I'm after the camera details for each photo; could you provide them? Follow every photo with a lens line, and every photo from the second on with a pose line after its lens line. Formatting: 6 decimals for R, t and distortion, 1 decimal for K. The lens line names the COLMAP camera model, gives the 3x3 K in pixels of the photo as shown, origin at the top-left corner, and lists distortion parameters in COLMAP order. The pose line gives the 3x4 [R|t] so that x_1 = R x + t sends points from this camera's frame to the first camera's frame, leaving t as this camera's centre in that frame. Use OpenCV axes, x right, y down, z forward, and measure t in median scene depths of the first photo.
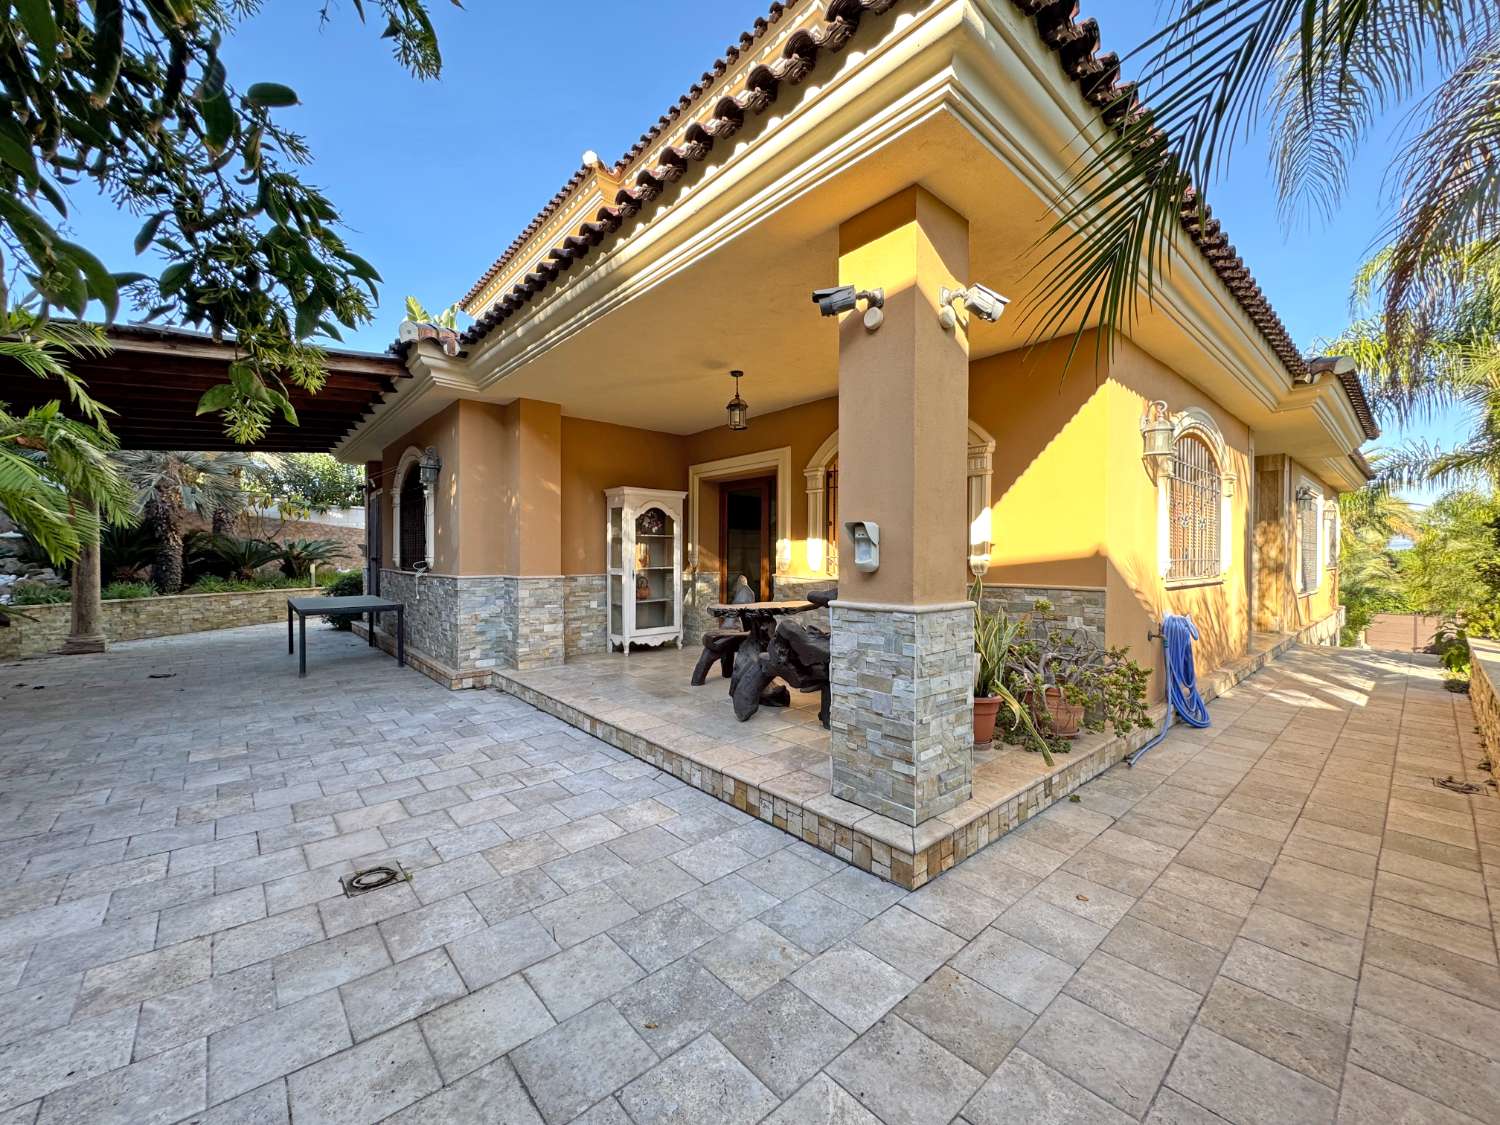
lens RADIAL K [[600.4, 0, 748.8], [0, 600.4, 553.5], [0, 0, 1]] dist [-0.001479, -0.000486]
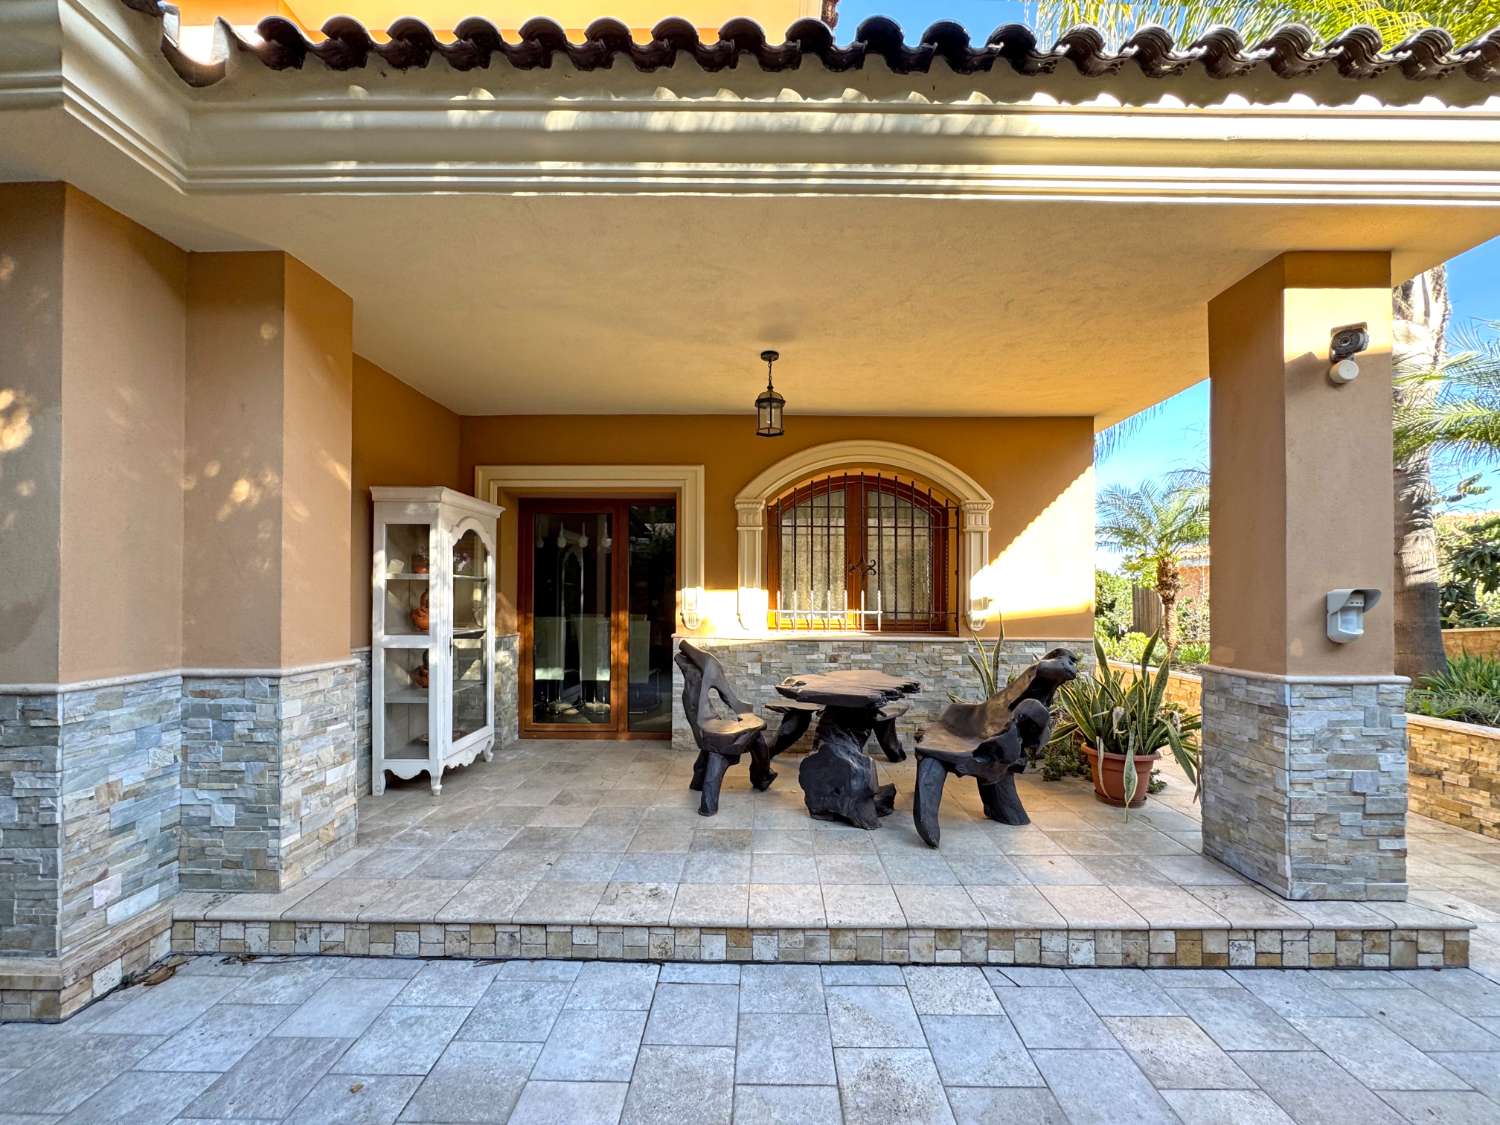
lens RADIAL K [[596.7, 0, 755.3], [0, 596.7, 589.2], [0, 0, 1]] dist [-0.001806, 0.000221]
pose [[0.664933, 0.009370, 0.746844, -0.638894], [-0.004632, 0.999954, -0.008421, -0.023054], [-0.746889, 0.002140, 0.664946, 0.627338]]
